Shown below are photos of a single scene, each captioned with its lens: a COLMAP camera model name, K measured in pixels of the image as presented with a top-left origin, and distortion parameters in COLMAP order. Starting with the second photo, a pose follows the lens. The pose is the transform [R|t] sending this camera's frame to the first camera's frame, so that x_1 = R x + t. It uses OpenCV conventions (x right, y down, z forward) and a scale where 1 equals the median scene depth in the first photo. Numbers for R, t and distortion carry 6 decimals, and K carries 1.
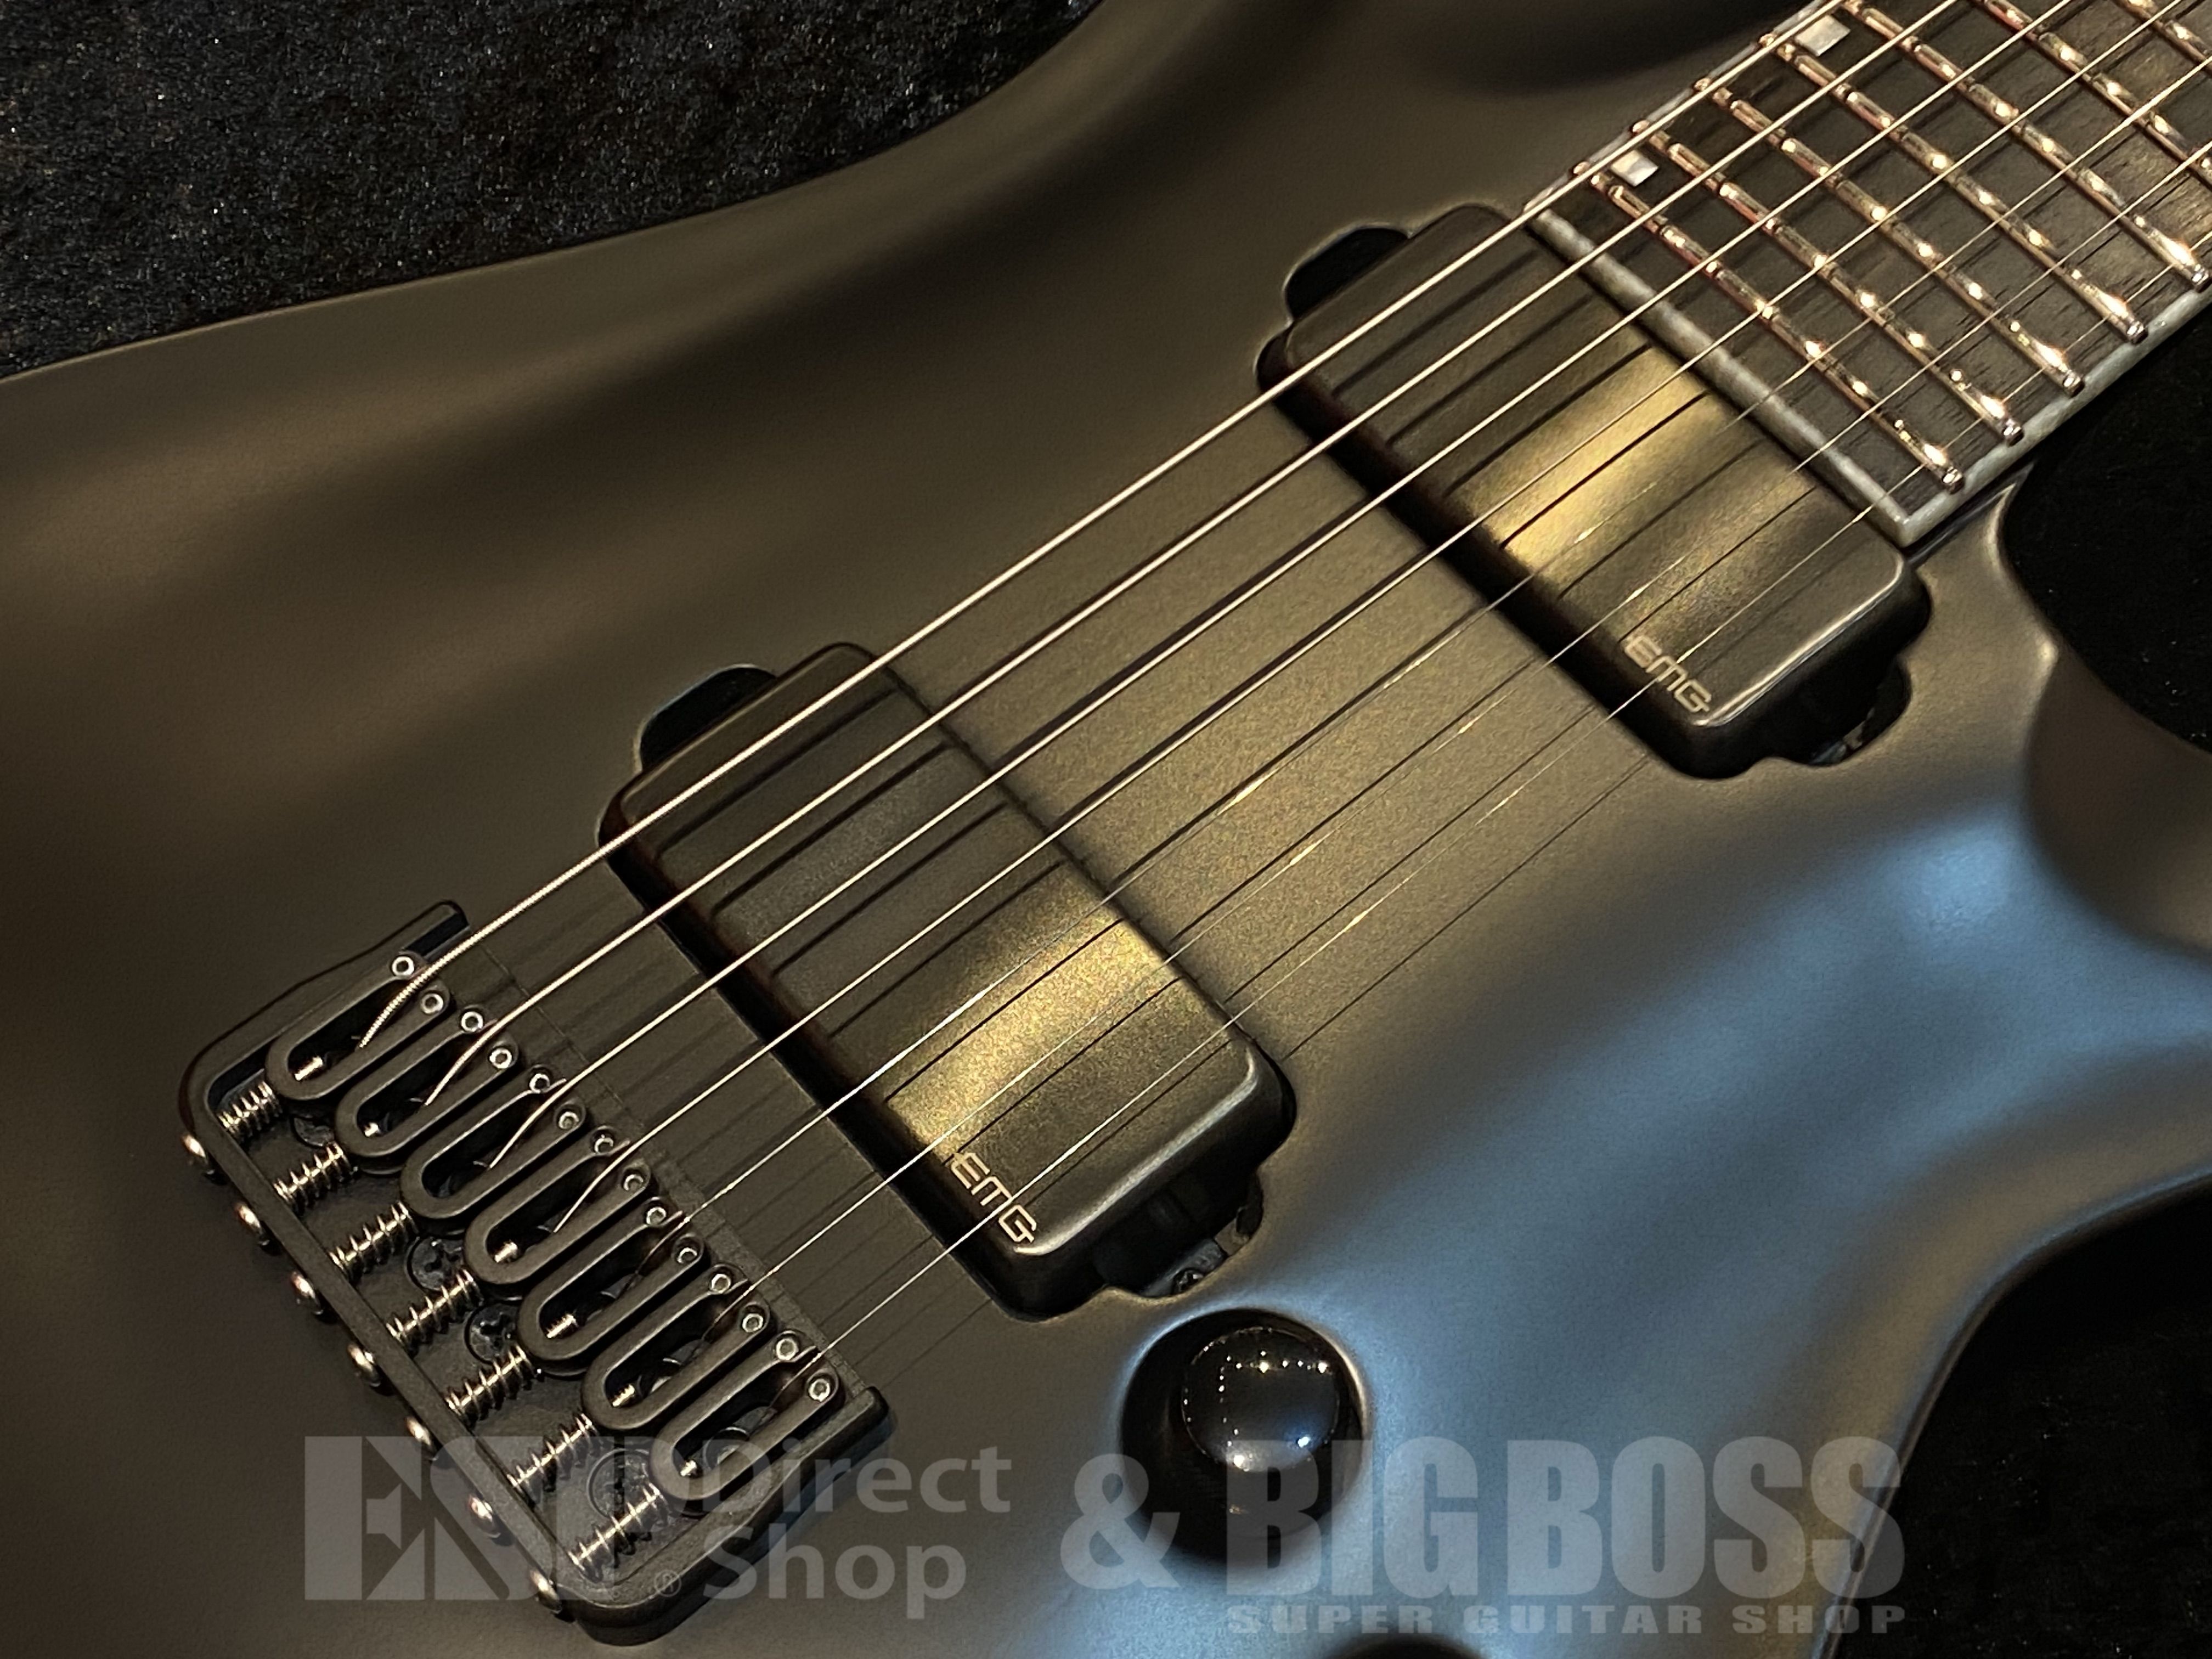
lens RADIAL K [[3621.3, 0, 1132.2], [0, 3621.3, 818.9], [0, 0, 1]] dist [0.237238, -0.854419]
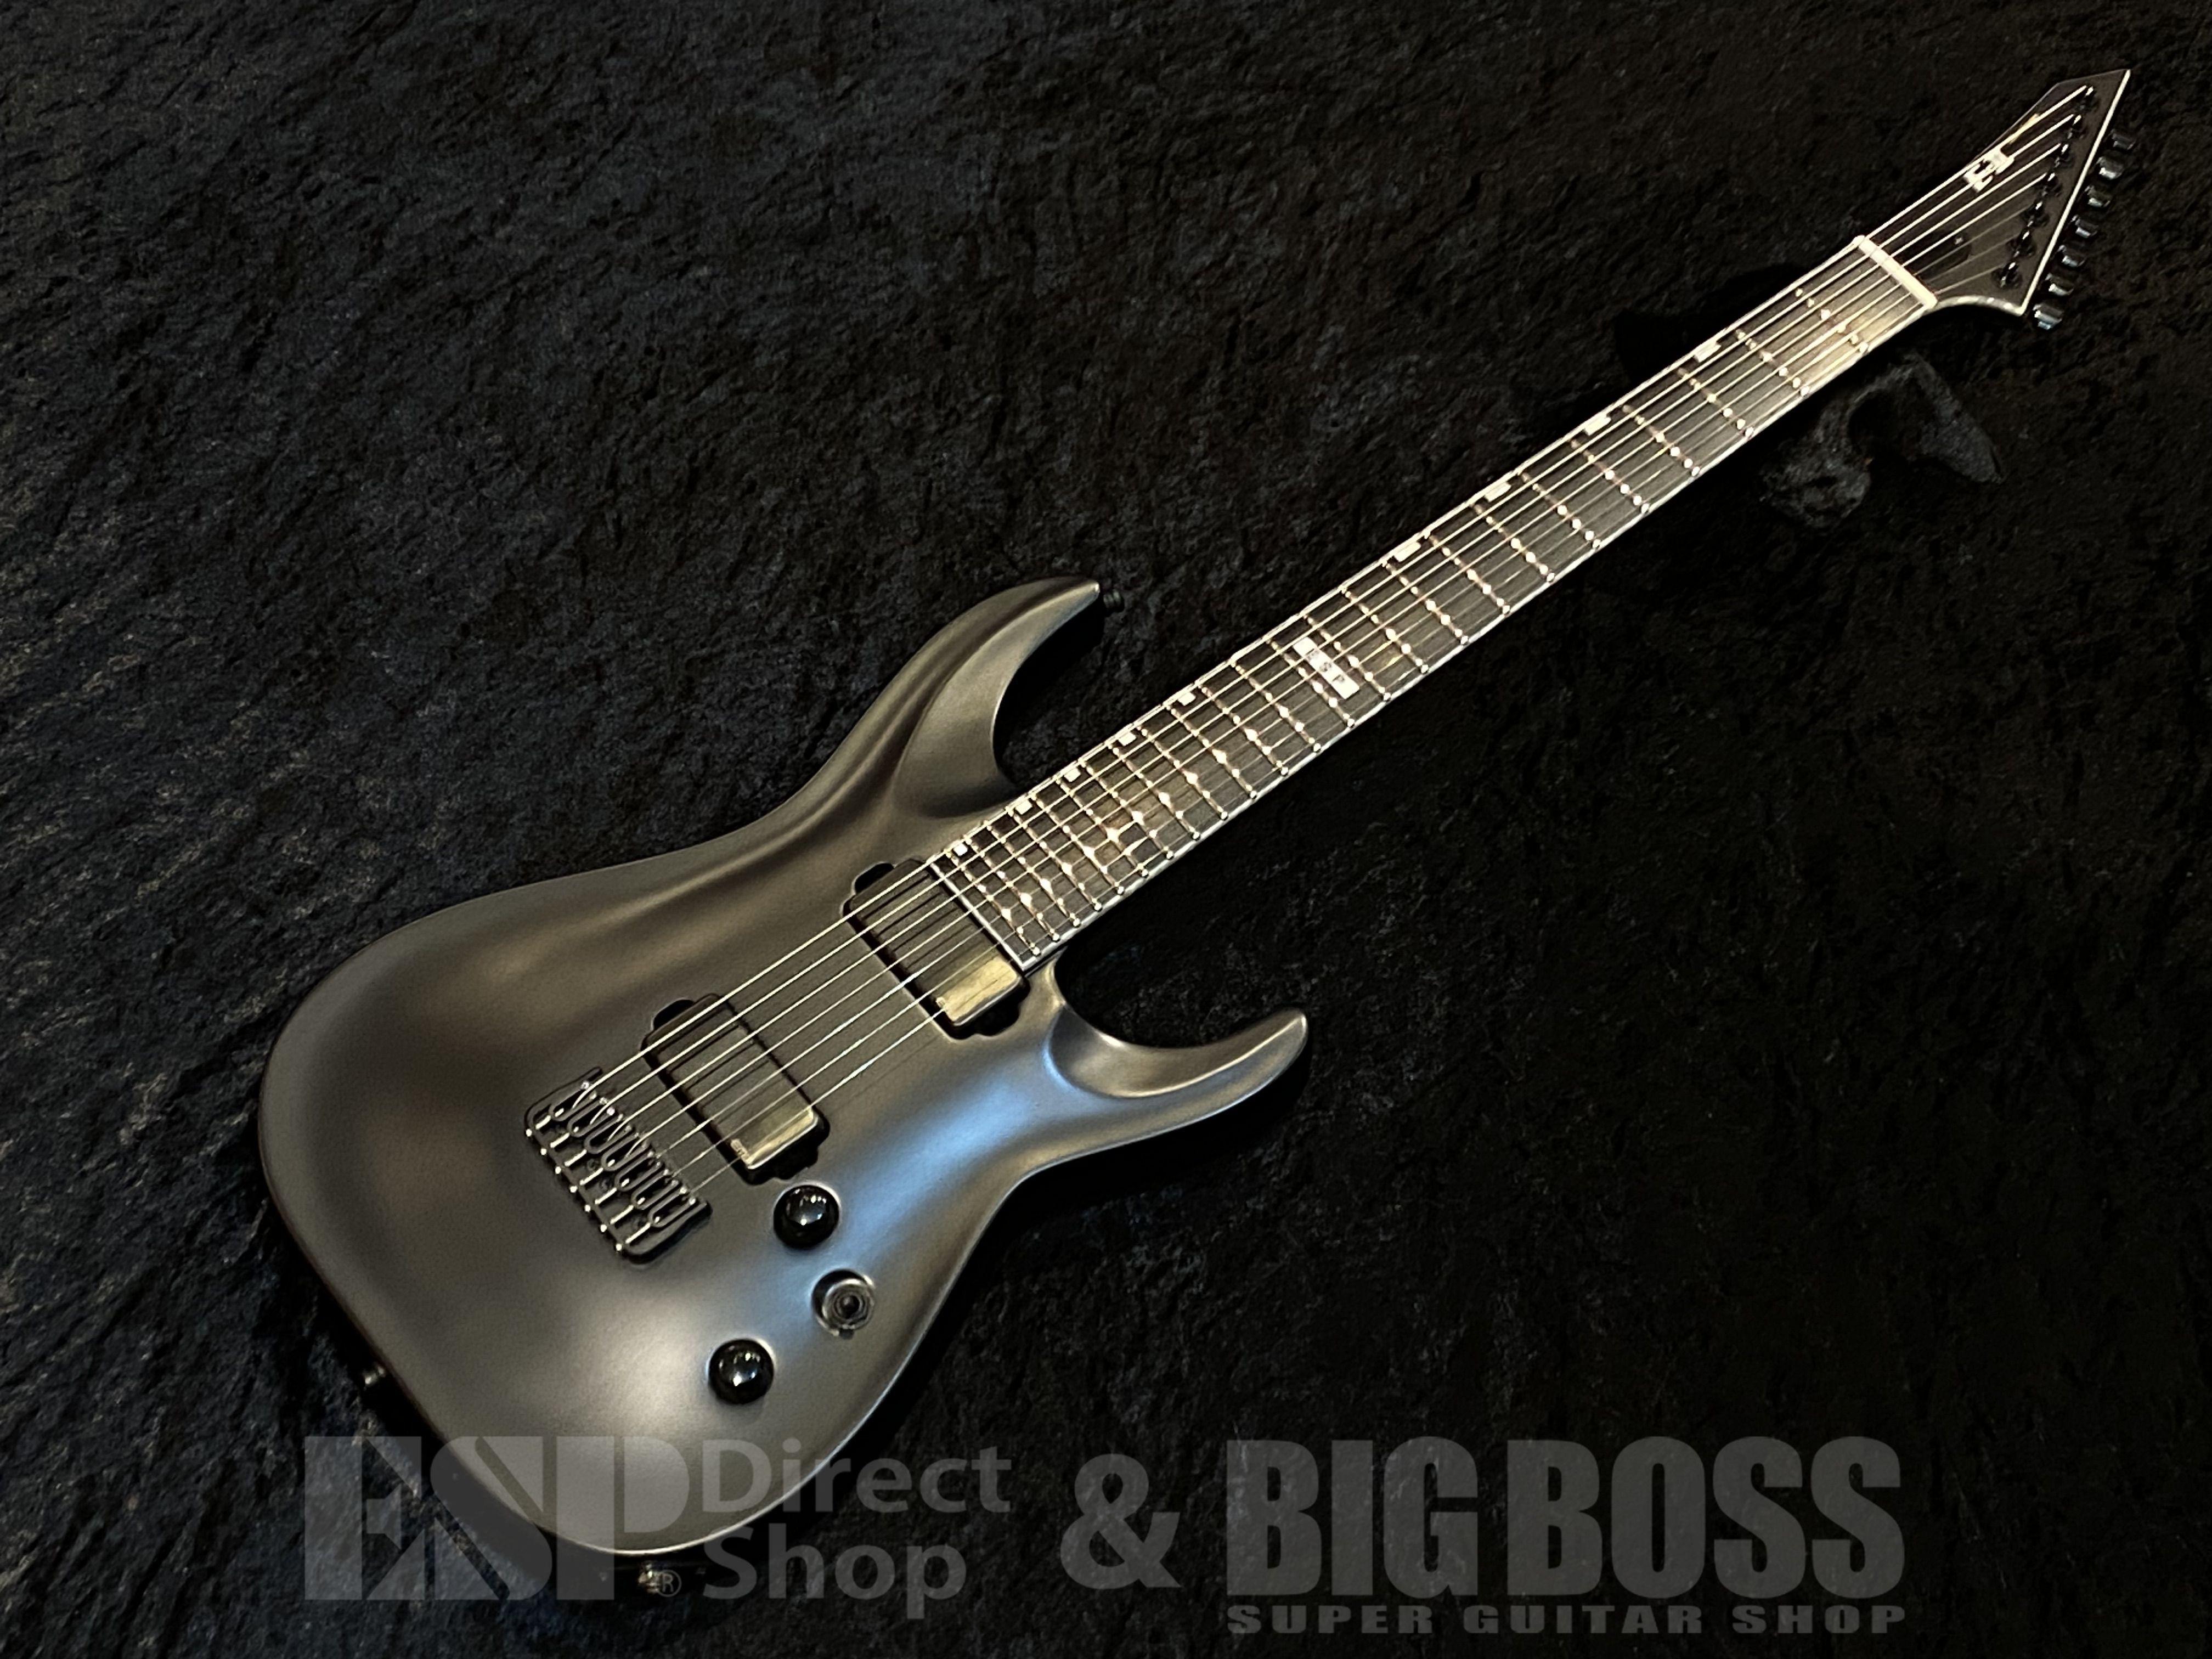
lens RADIAL K [[3588.4, 0, 1106.0], [0, 3588.4, 829.5], [0, 0, 1]] dist [0.223599, -0.819114]
pose [[0.998873, 0.024360, -0.040742, 0.458039], [-0.024808, 0.999637, -0.010527, -0.188732], [0.040471, 0.011526, 0.999114, -2.568473]]
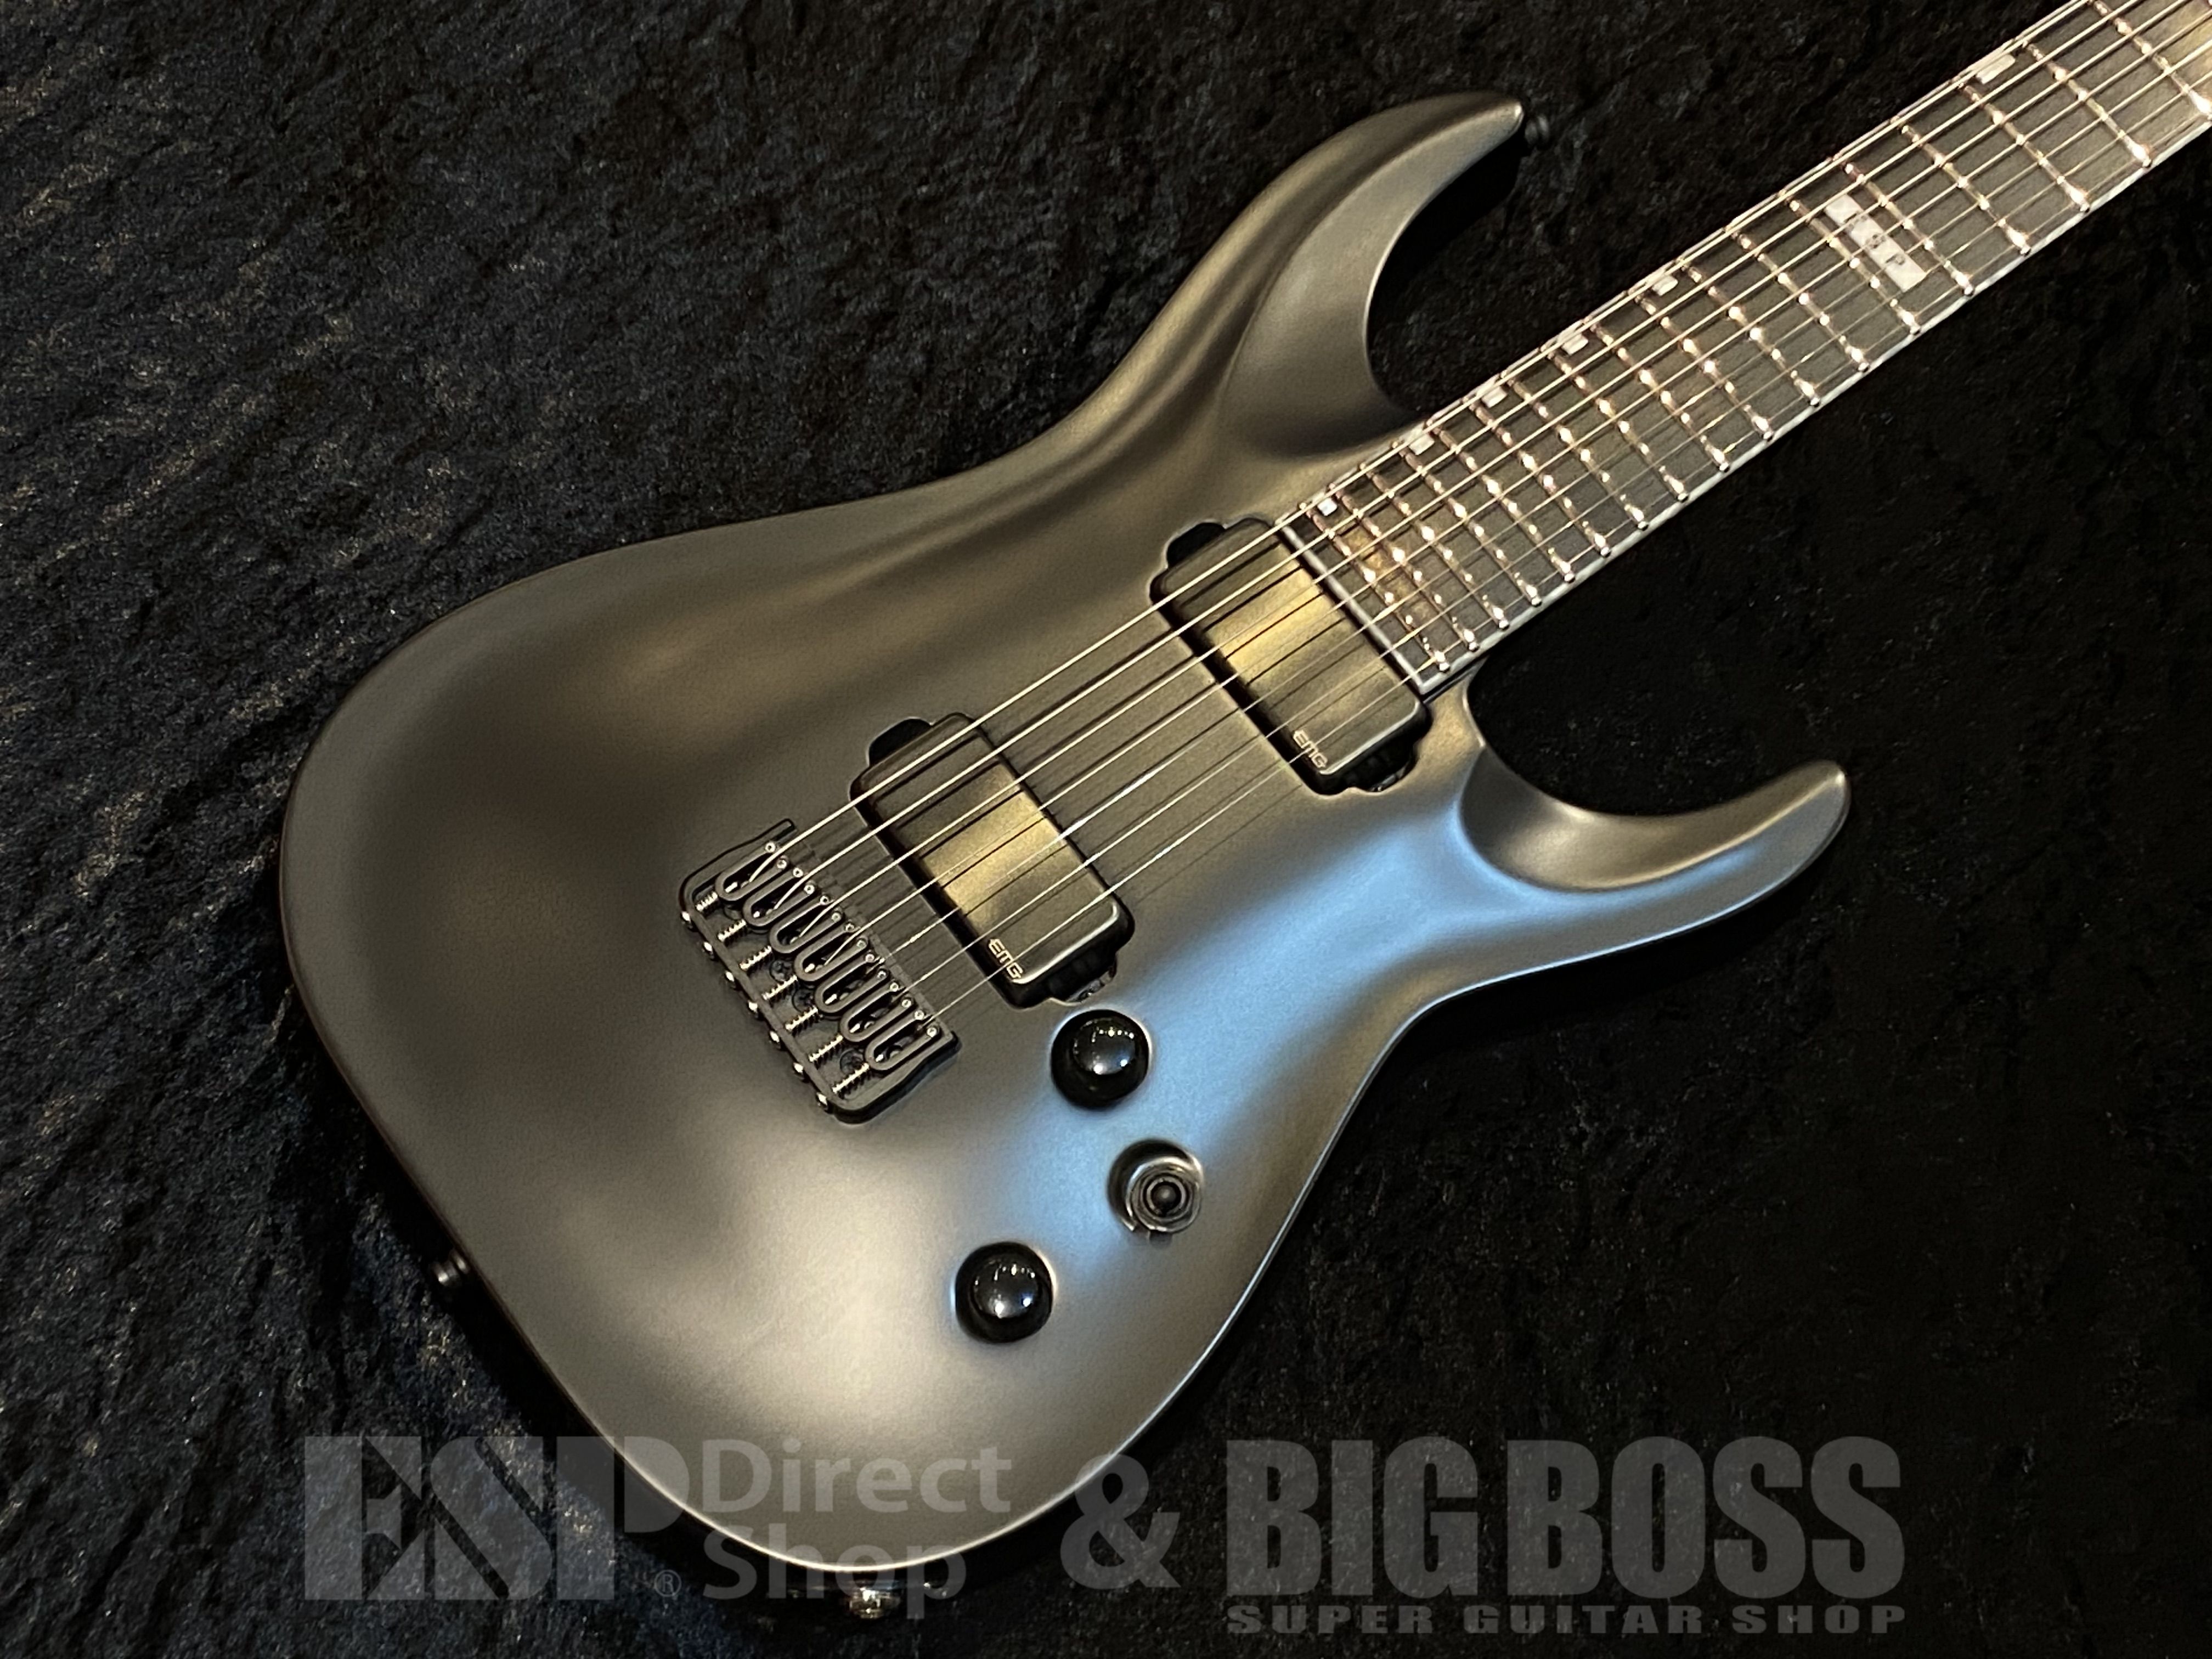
lens RADIAL K [[3621.3, 0, 1132.2], [0, 3621.3, 818.9], [0, 0, 1]] dist [0.237238, -0.854419]
pose [[0.997497, 0.061737, -0.034479, 0.122142], [-0.057700, 0.992493, 0.107837, -0.251530], [0.040878, -0.105577, 0.993571, -1.383108]]
